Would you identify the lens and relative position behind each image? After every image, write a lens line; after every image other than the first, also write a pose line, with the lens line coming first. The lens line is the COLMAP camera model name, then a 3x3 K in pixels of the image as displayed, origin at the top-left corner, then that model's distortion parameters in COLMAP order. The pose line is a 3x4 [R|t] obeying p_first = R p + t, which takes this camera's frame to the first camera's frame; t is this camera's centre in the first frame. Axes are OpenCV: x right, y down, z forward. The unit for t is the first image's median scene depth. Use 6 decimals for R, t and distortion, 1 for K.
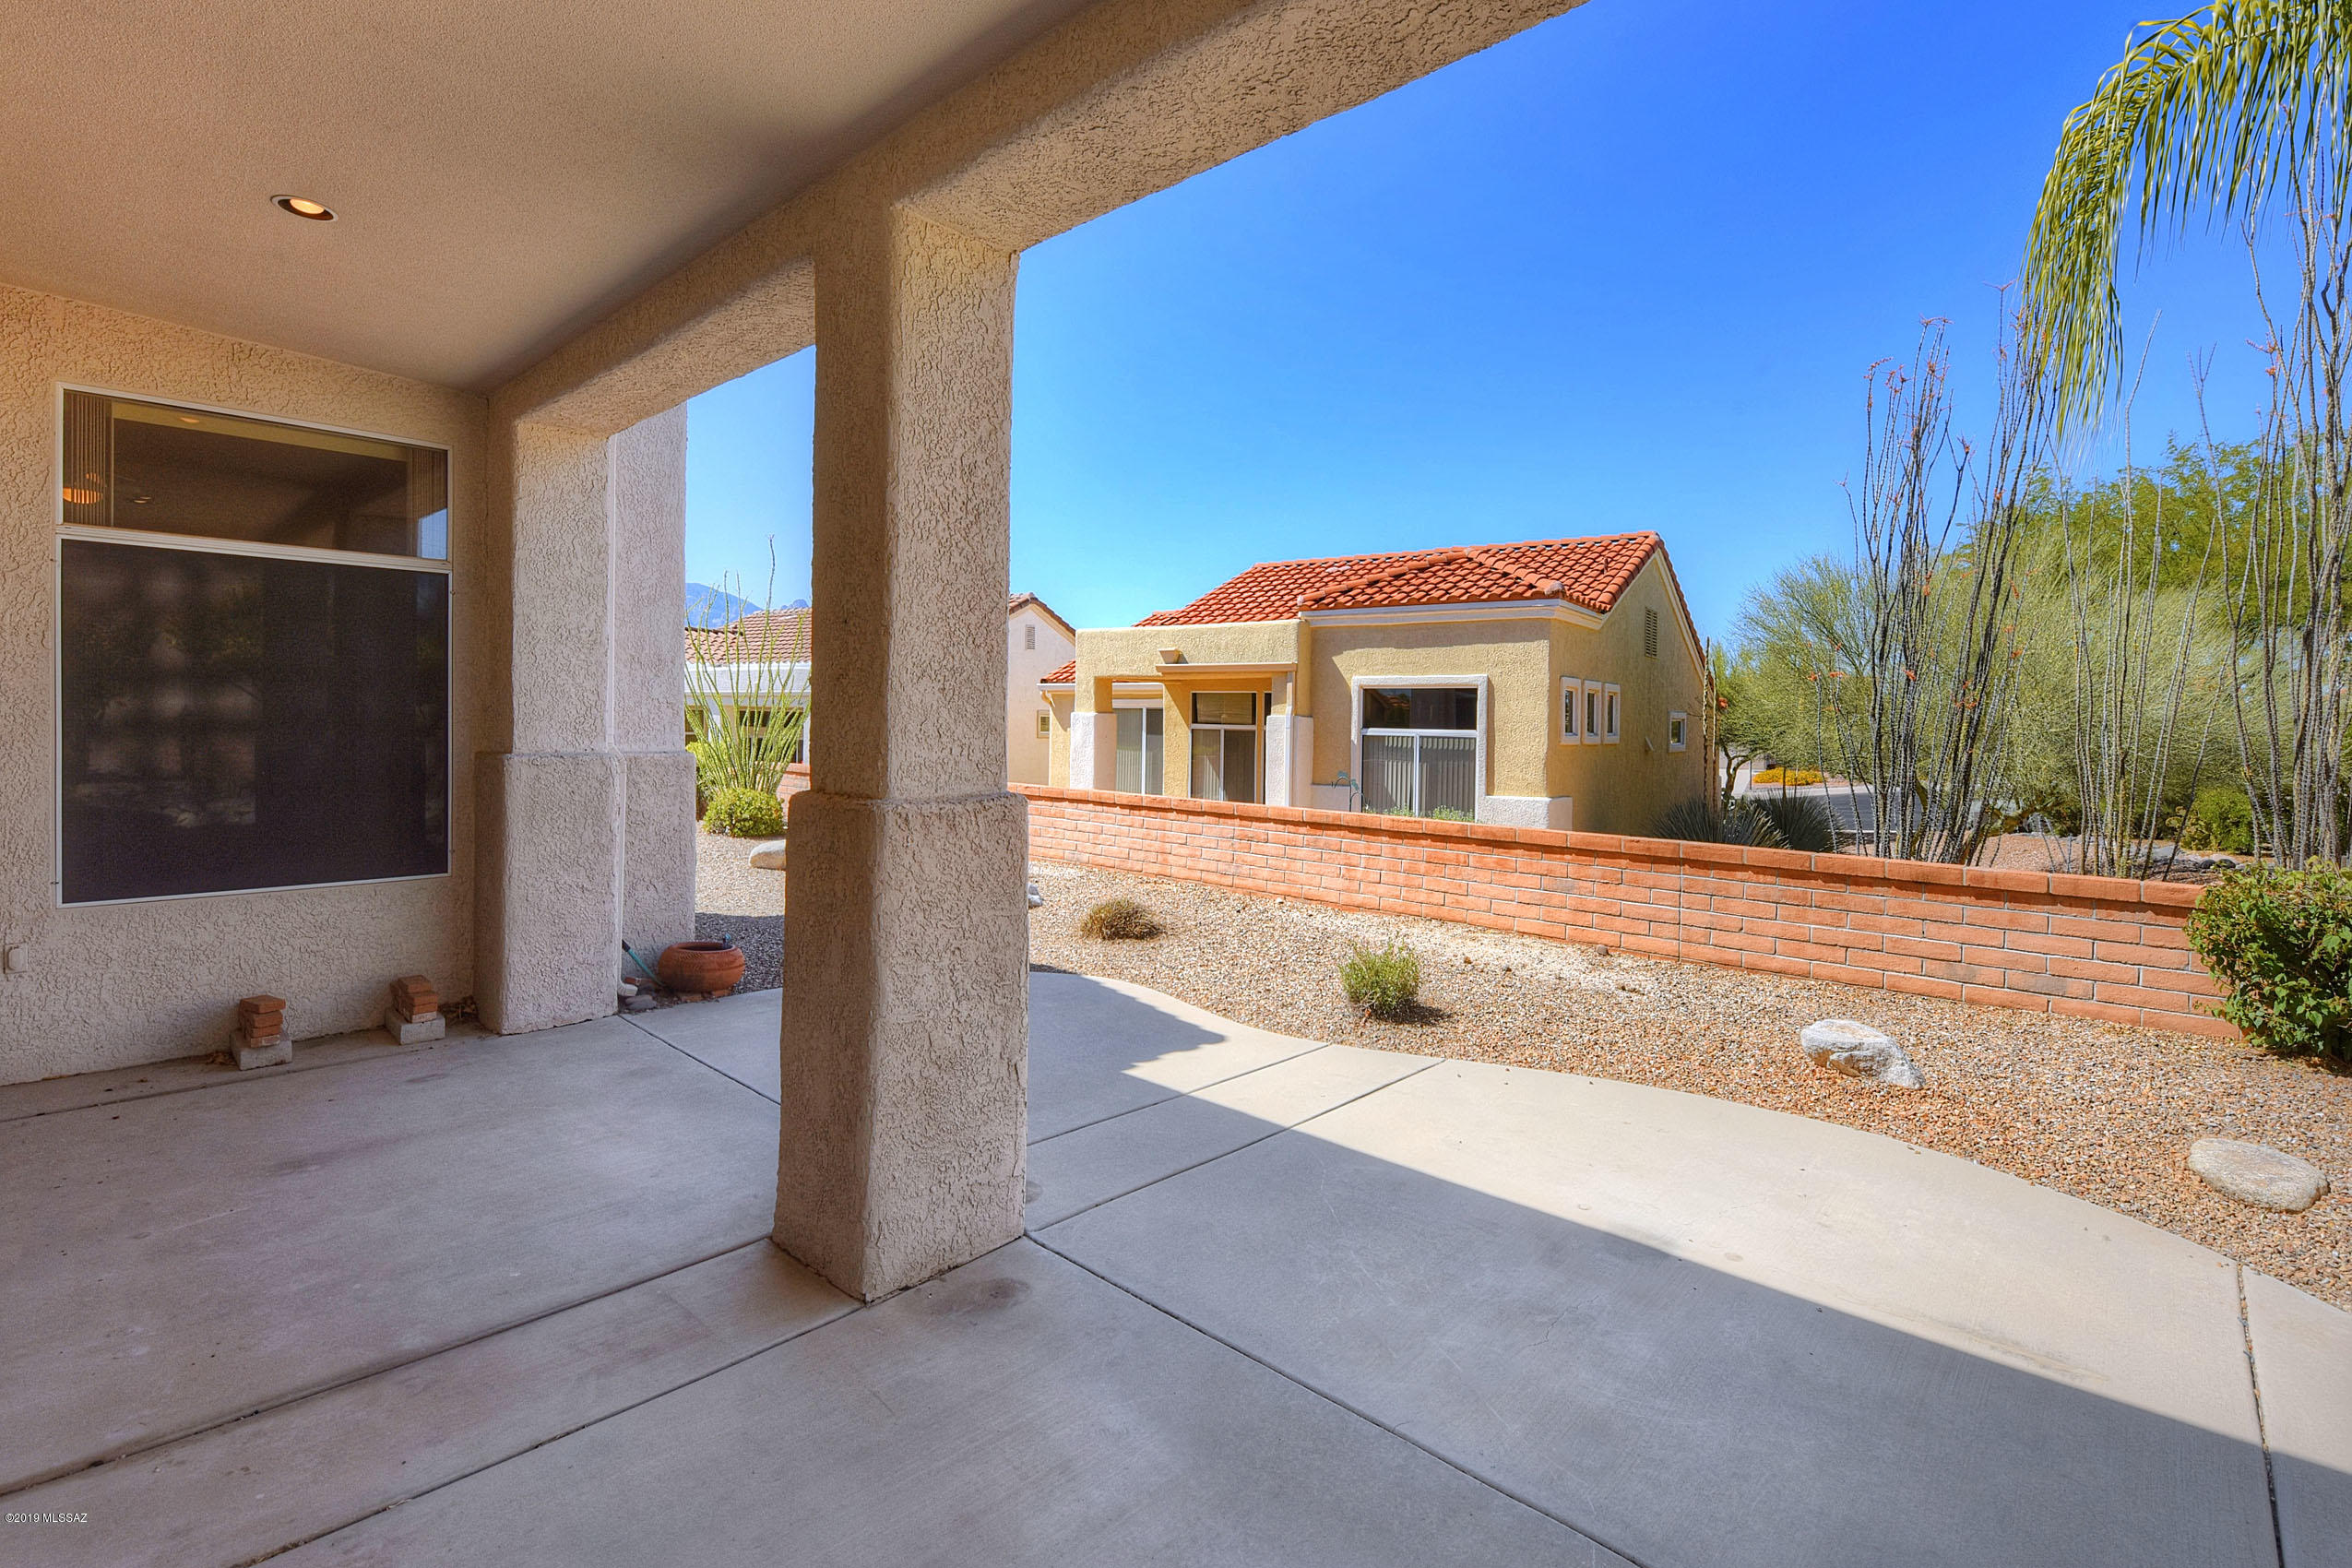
lens RADIAL K [[1116.5, 0, 1157.2], [0, 1116.5, 776.0], [0, 0, 1]] dist [-0.002559, -0.011876]
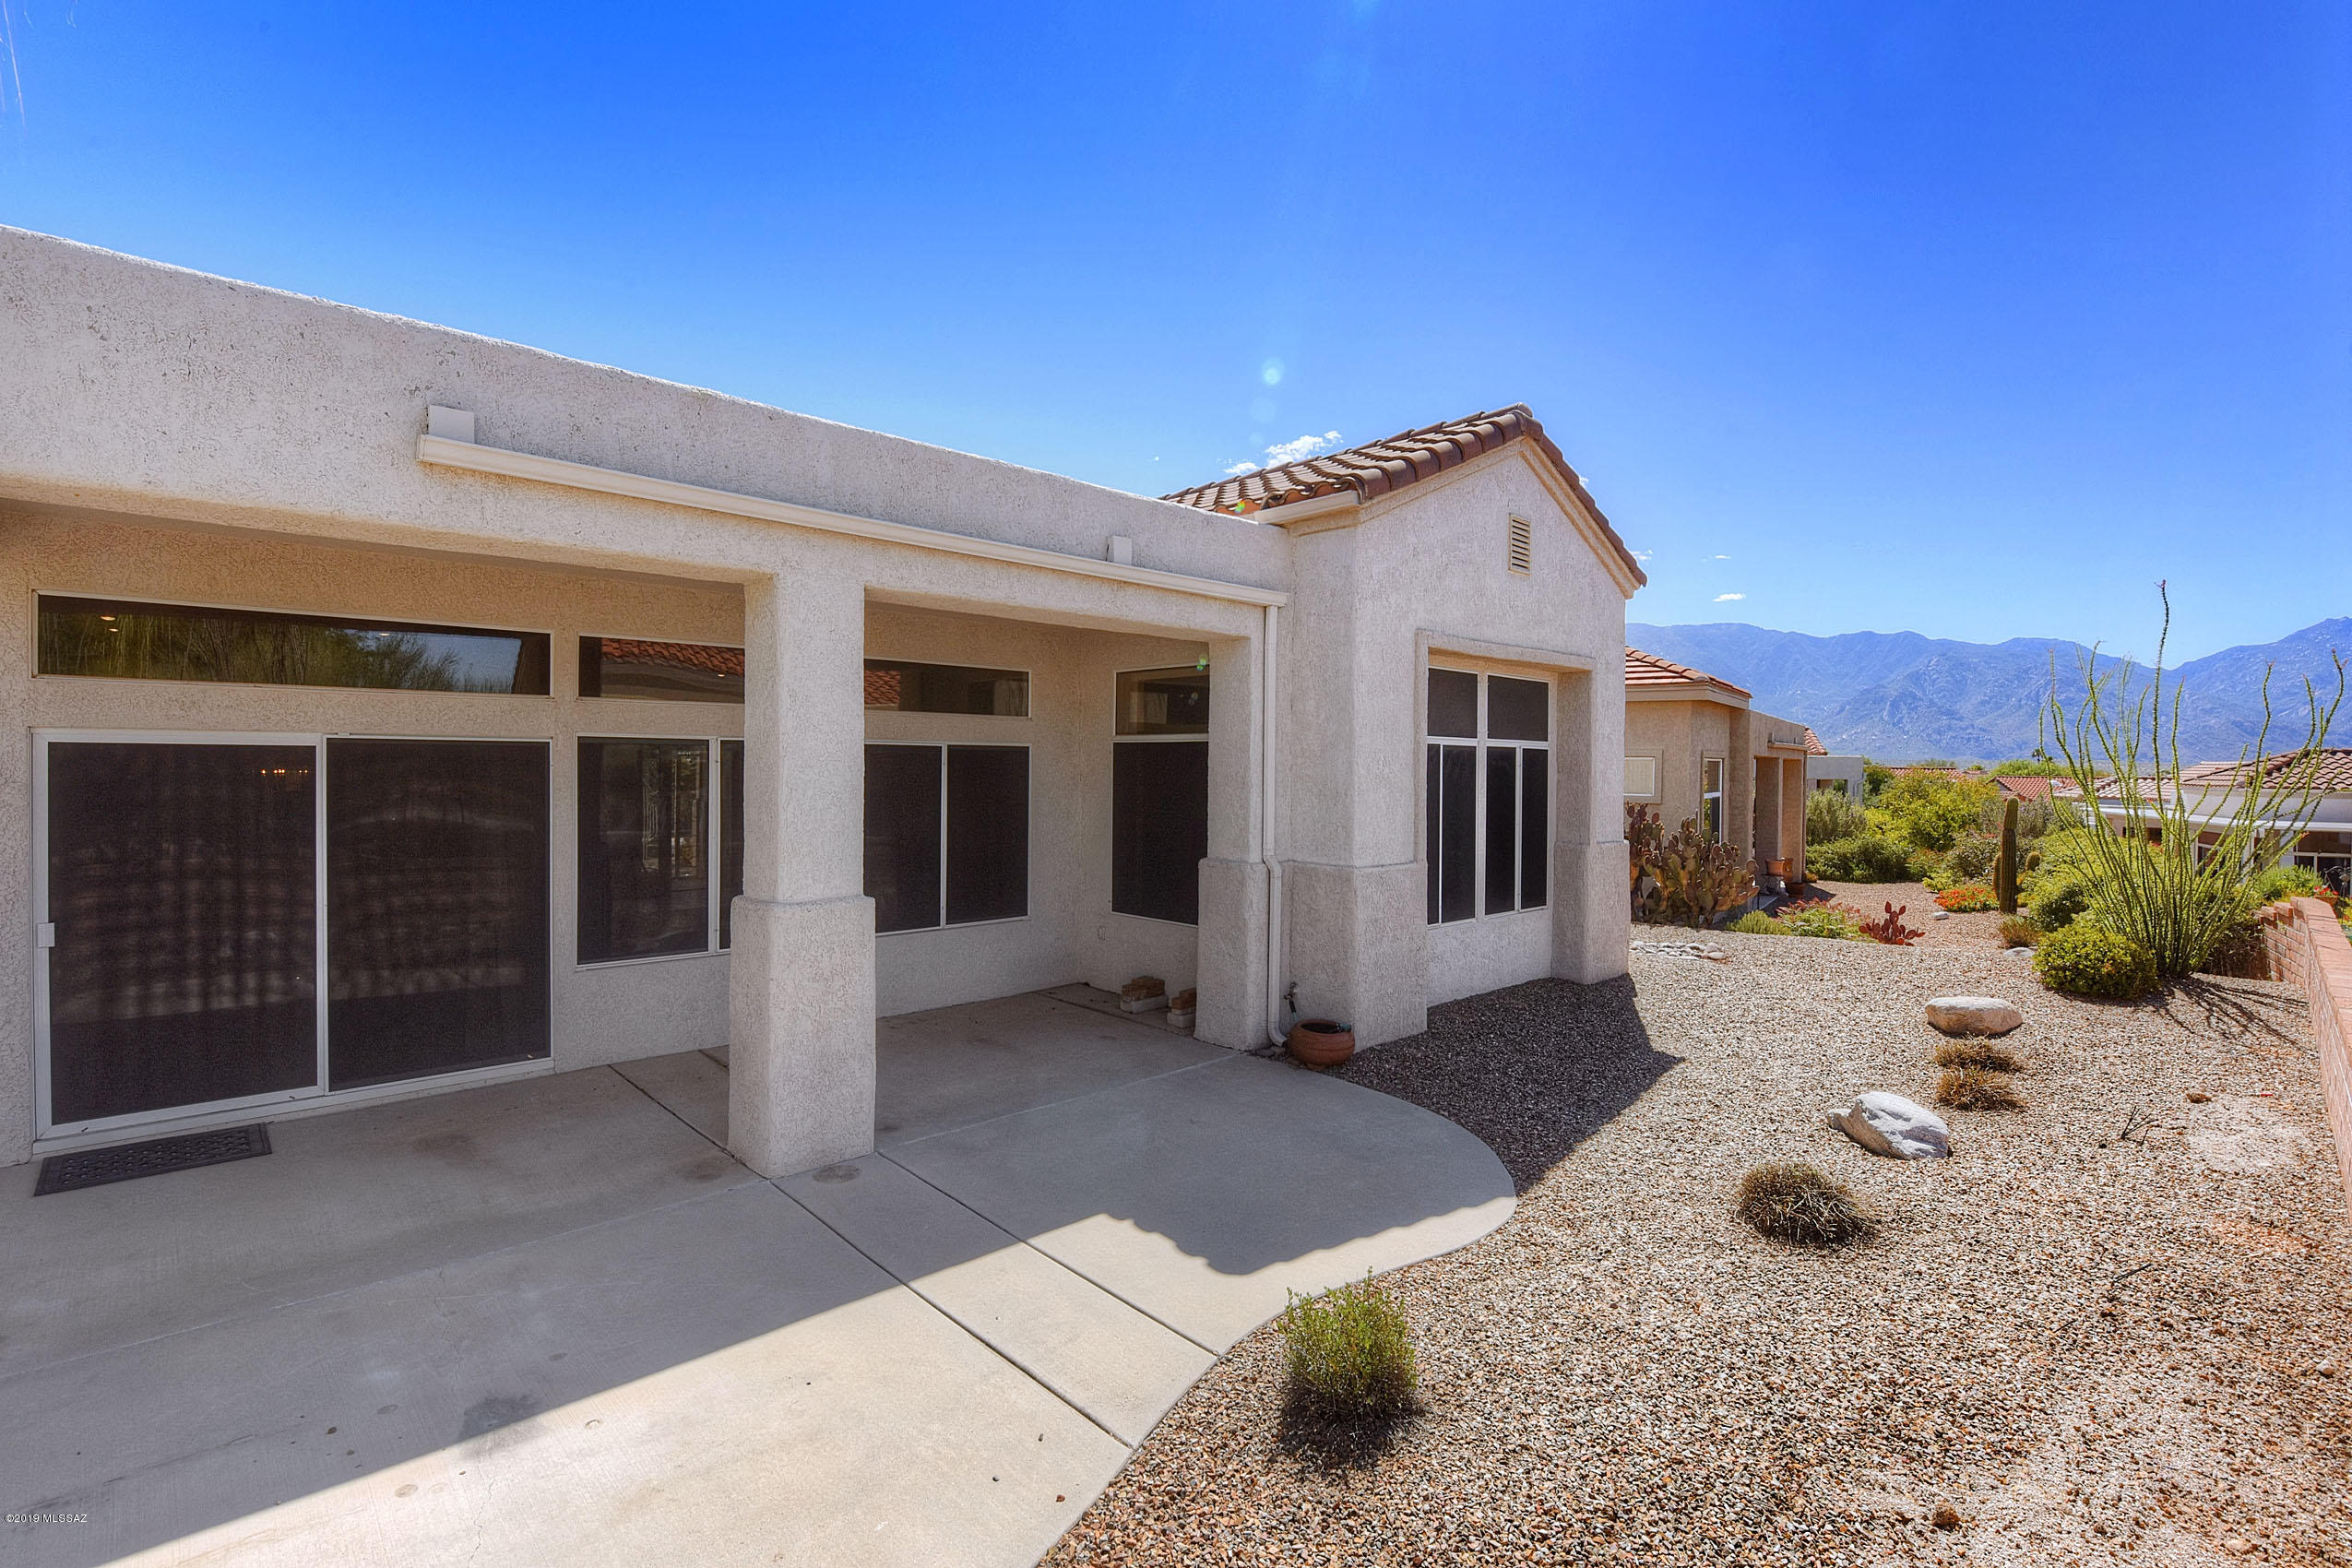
lens RADIAL K [[1022.9, 0, 1176.0], [0, 1022.9, 784.0], [0, 0, 1]] dist [-0.003547, -0.008213]
pose [[-0.054730, -0.004176, -0.998492, 0.686927], [-0.059624, 0.998220, -0.000906, -0.095094], [0.996719, 0.059485, -0.054881, 0.859057]]
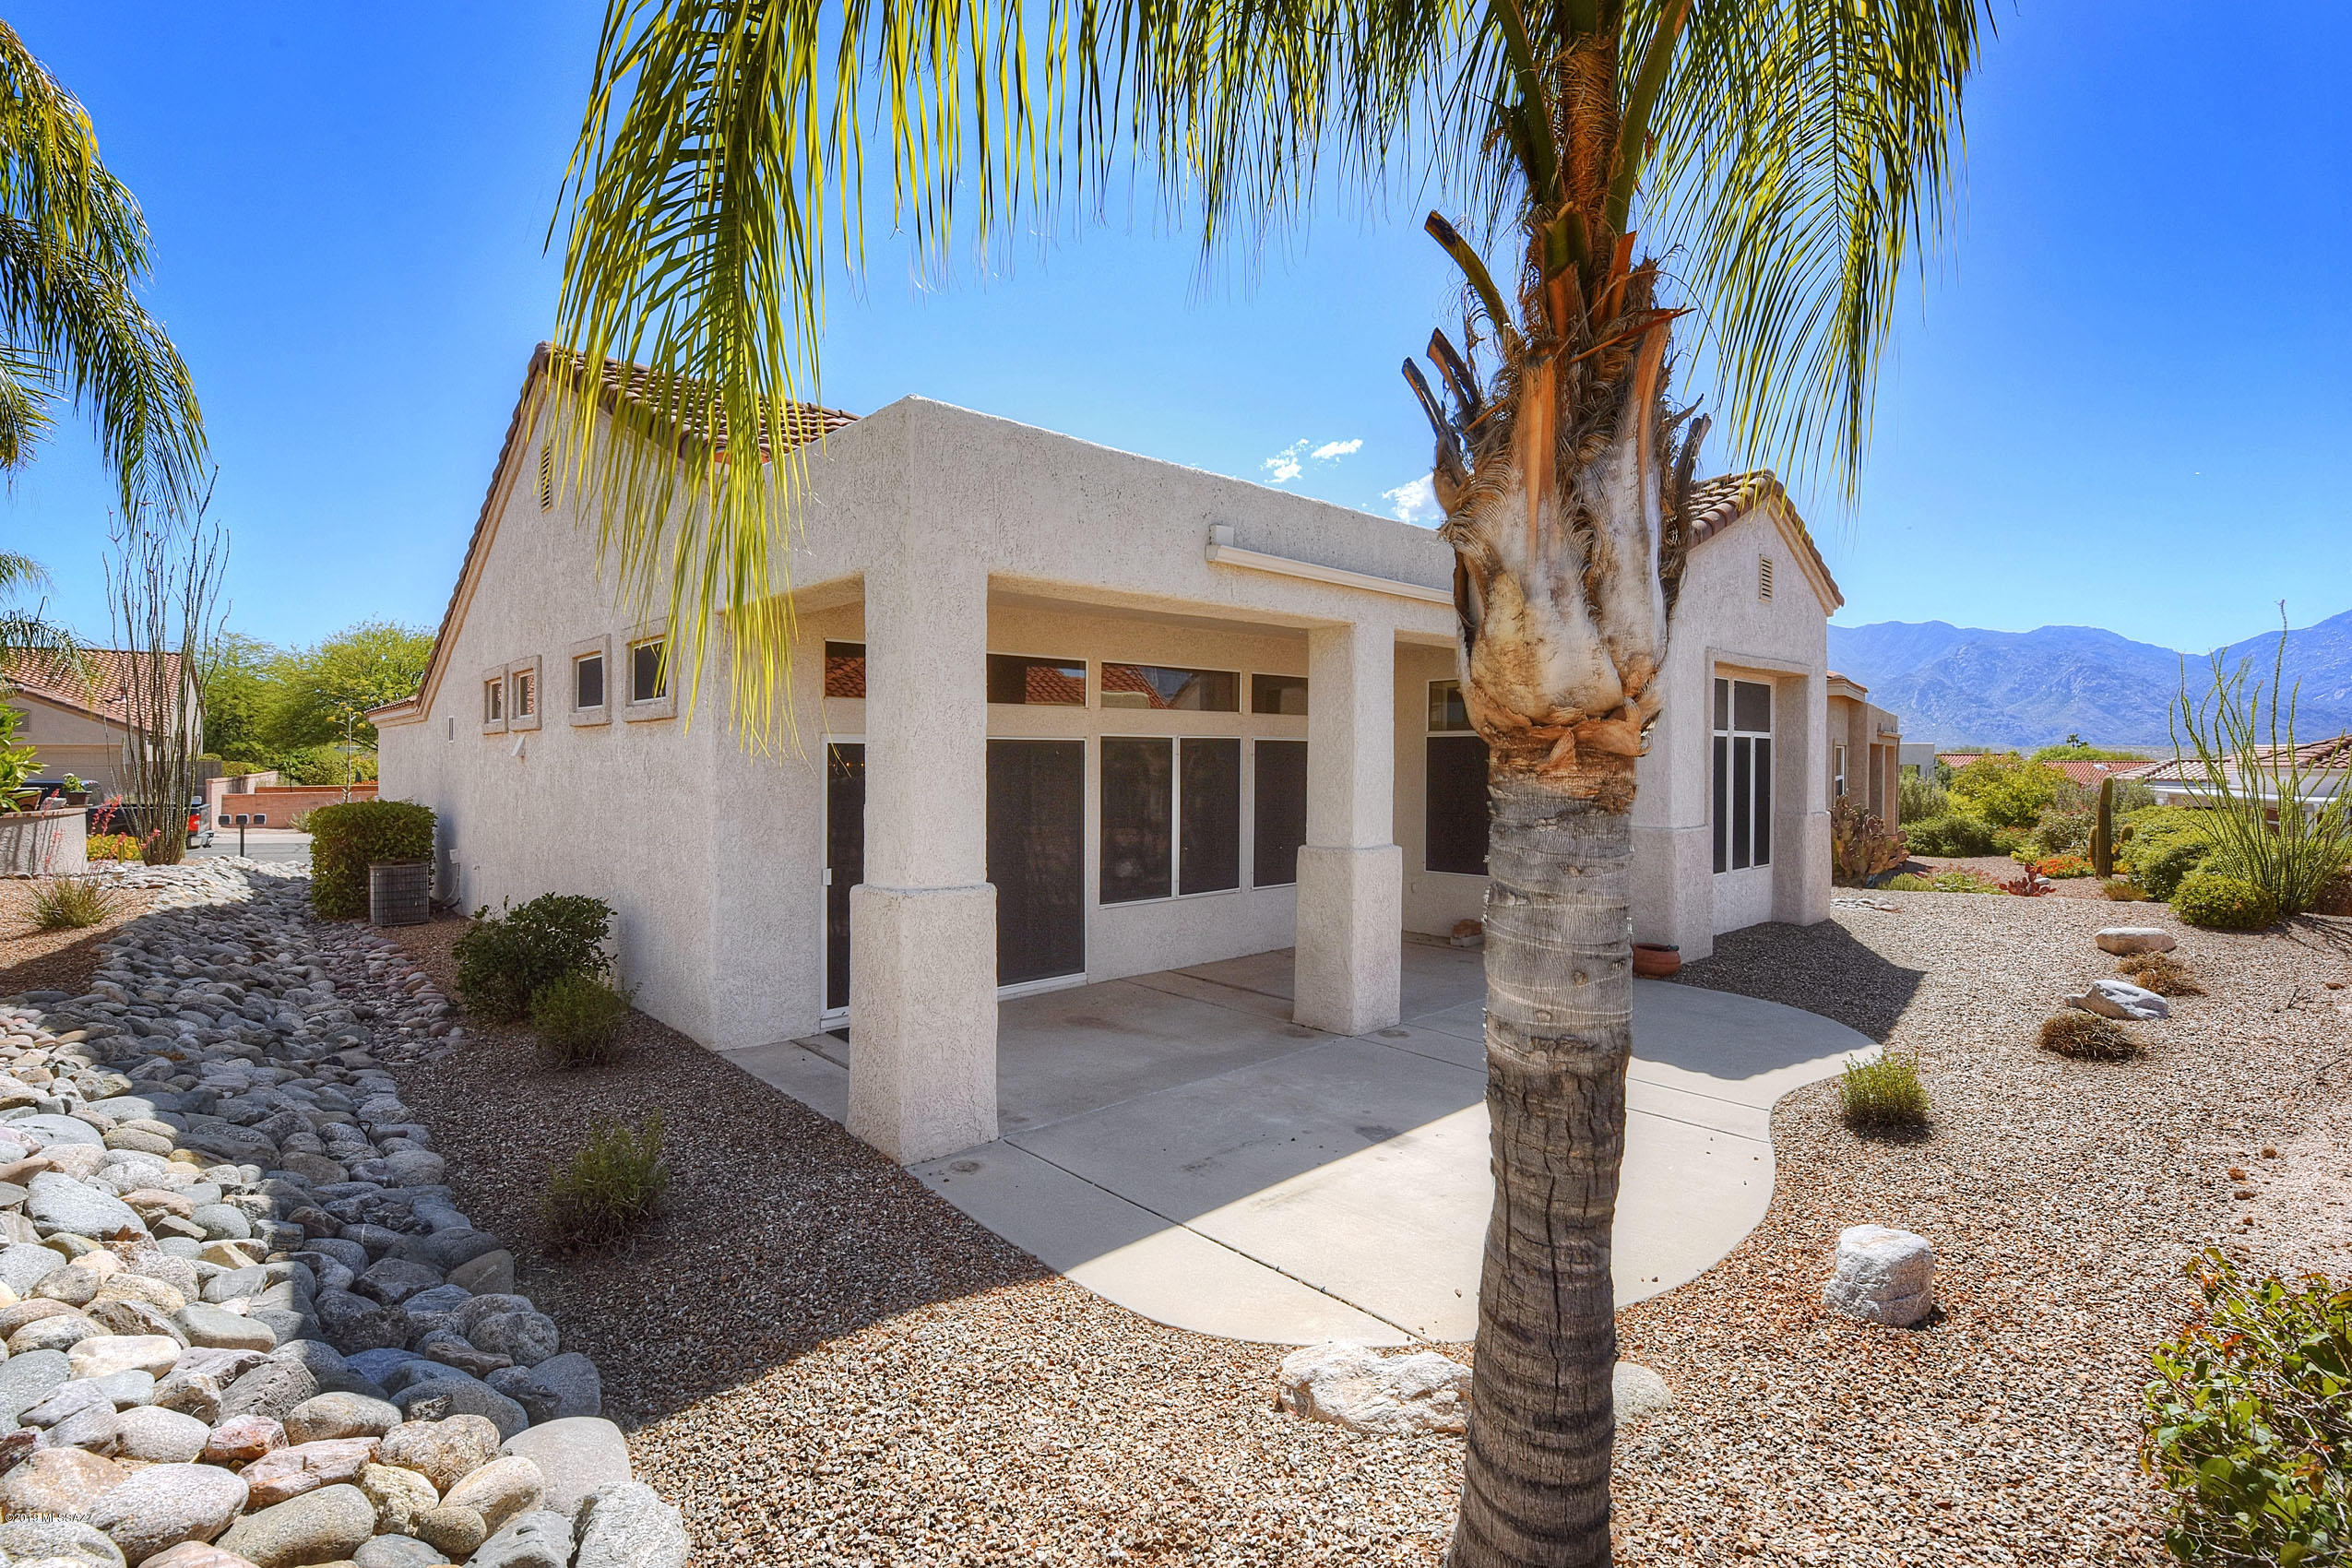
lens RADIAL K [[1009.5, 0, 1176.0], [0, 1009.5, 784.0], [0, 0, 1]] dist [-0.003190, -0.006289]
pose [[-0.075336, -0.002165, -0.997156, 1.049027], [-0.045414, 0.998967, 0.001262, -0.052774], [0.996124, 0.045380, -0.075356, 0.408769]]
